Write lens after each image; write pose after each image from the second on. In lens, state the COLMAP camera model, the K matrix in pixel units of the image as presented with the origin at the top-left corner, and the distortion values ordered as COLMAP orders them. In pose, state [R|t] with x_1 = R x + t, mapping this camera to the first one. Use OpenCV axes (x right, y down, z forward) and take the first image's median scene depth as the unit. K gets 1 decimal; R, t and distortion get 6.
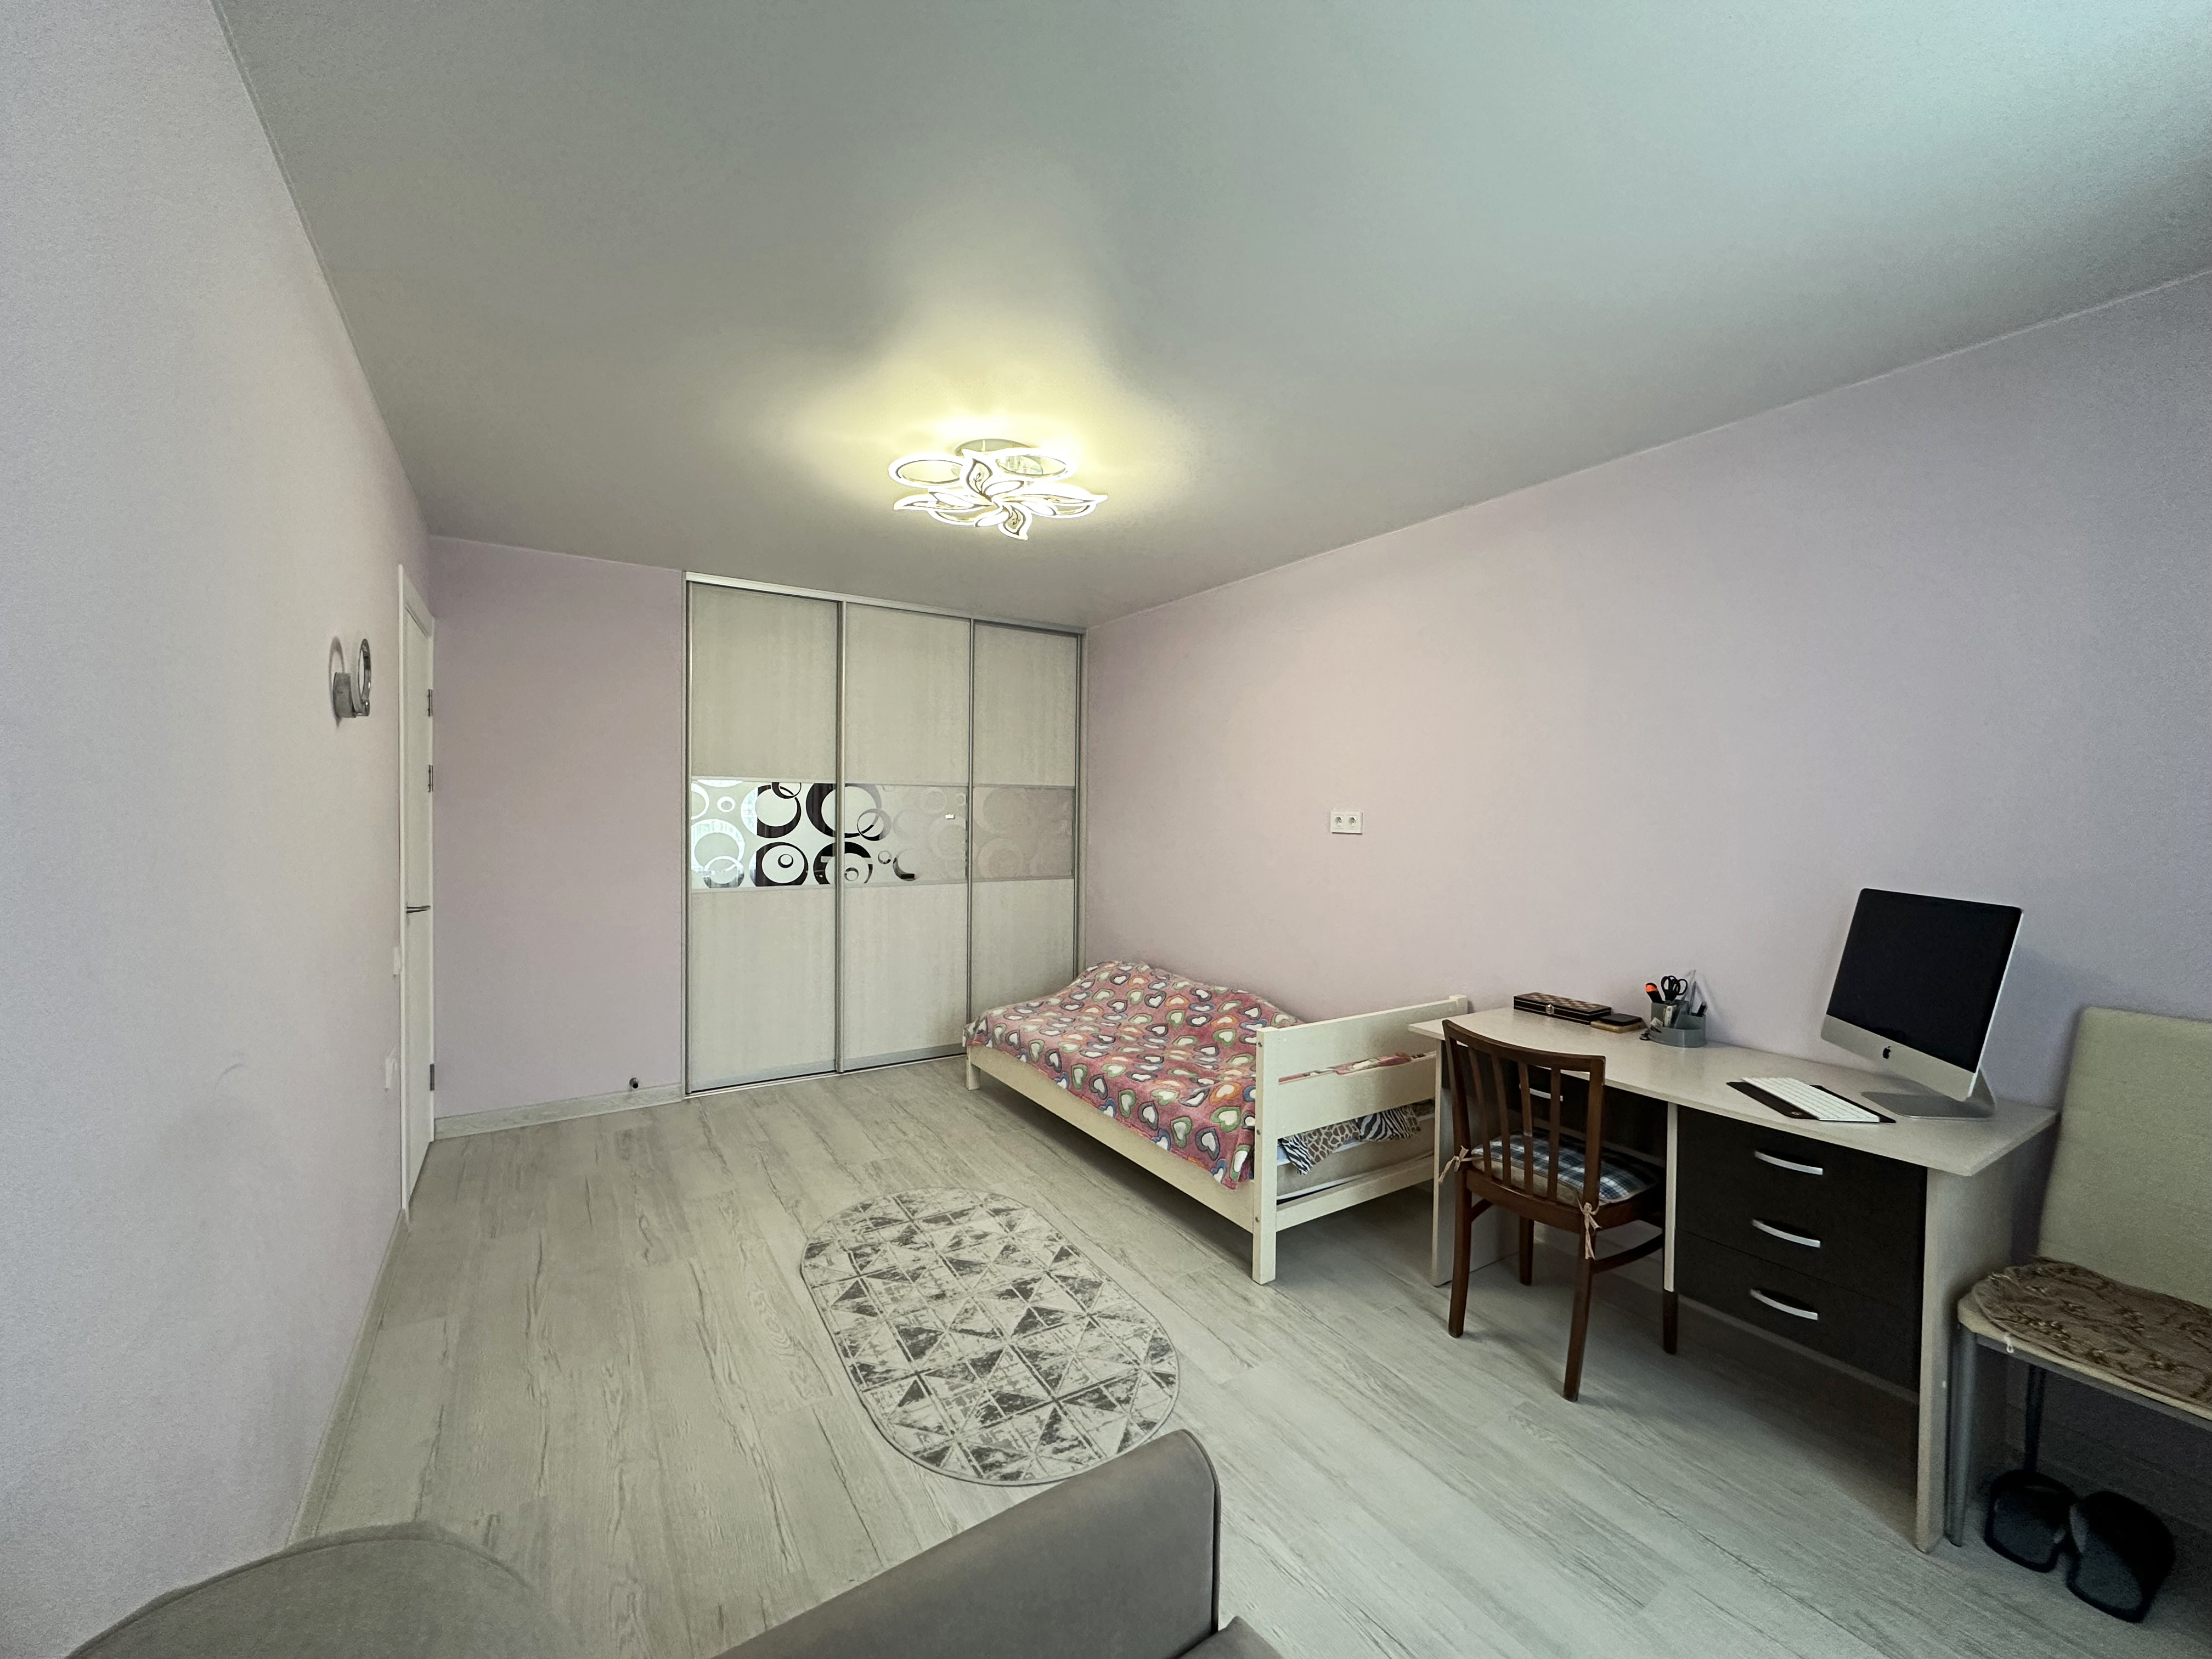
lens RADIAL K [[879.8, 0, 1107.3], [0, 879.8, 824.9], [0, 0, 1]] dist [-0.003957, 0.000709]
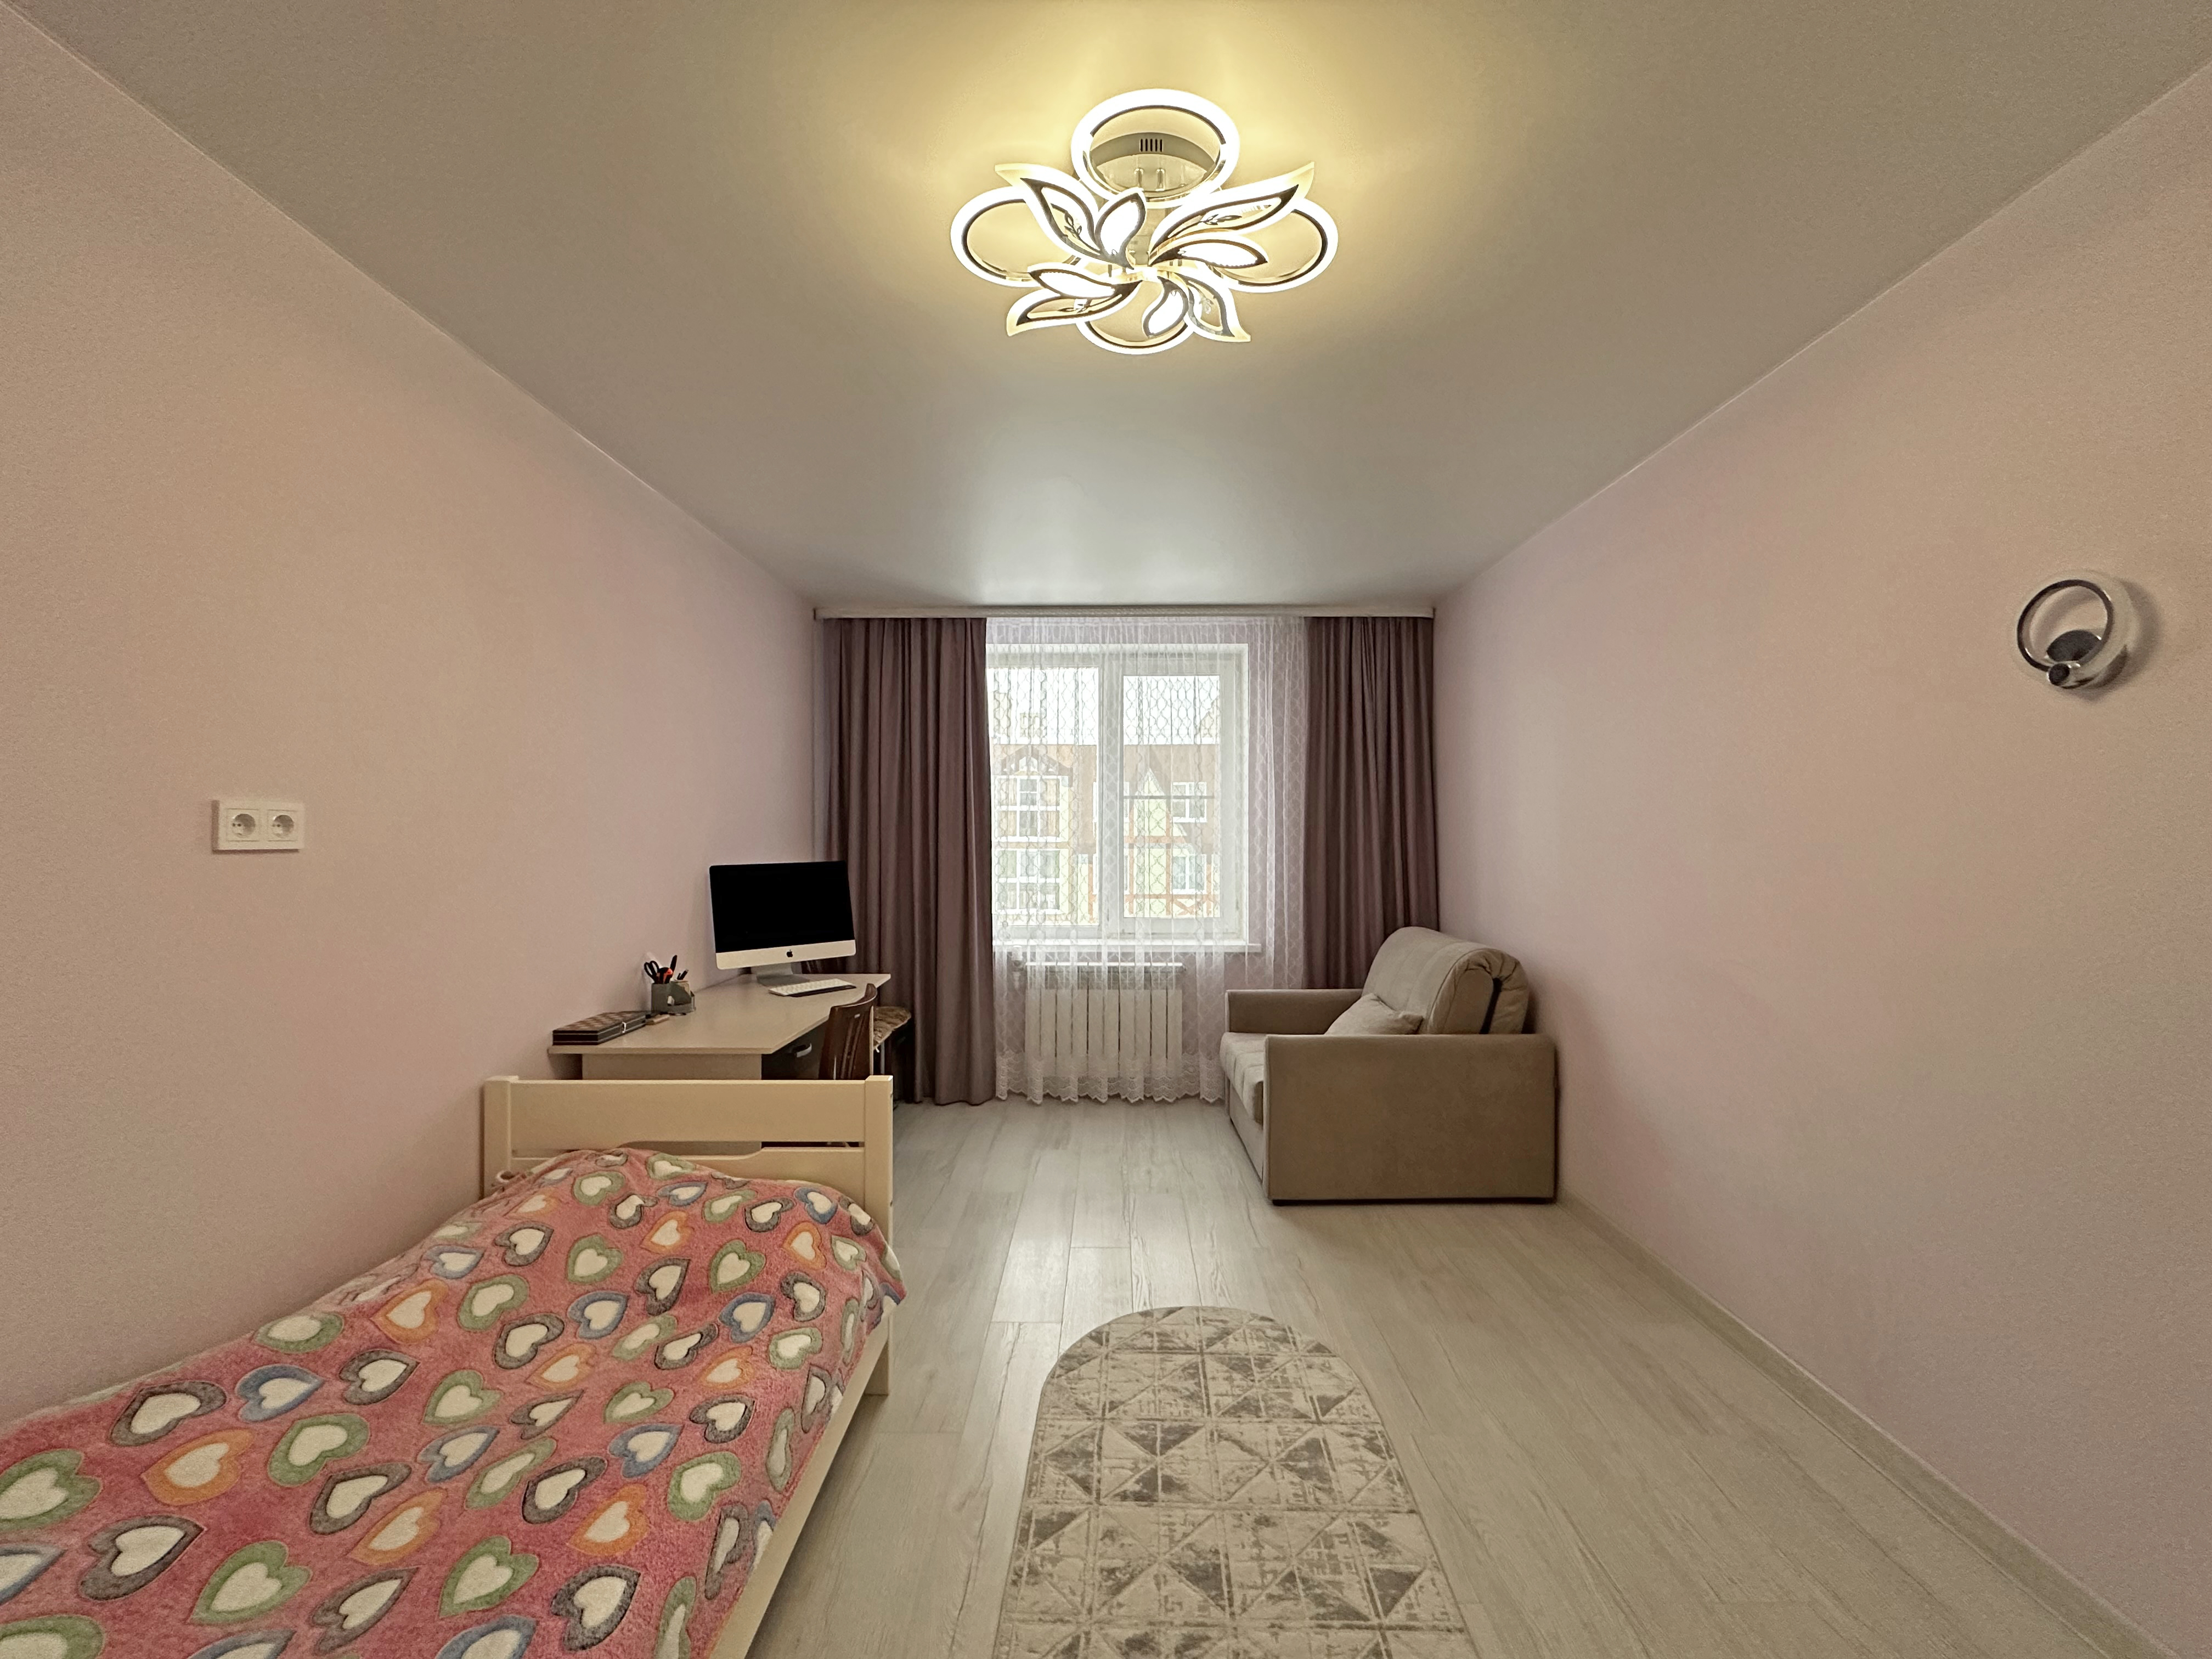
lens RADIAL K [[879.8, 0, 1101.0], [0, 879.8, 826.3], [0, 0, 1]] dist [-0.003957, 0.000709]
pose [[-0.833556, -0.004173, 0.552419, -0.423106], [0.000971, 0.999959, 0.009018, -0.009156], [-0.552434, 0.008053, -0.833518, 1.503173]]
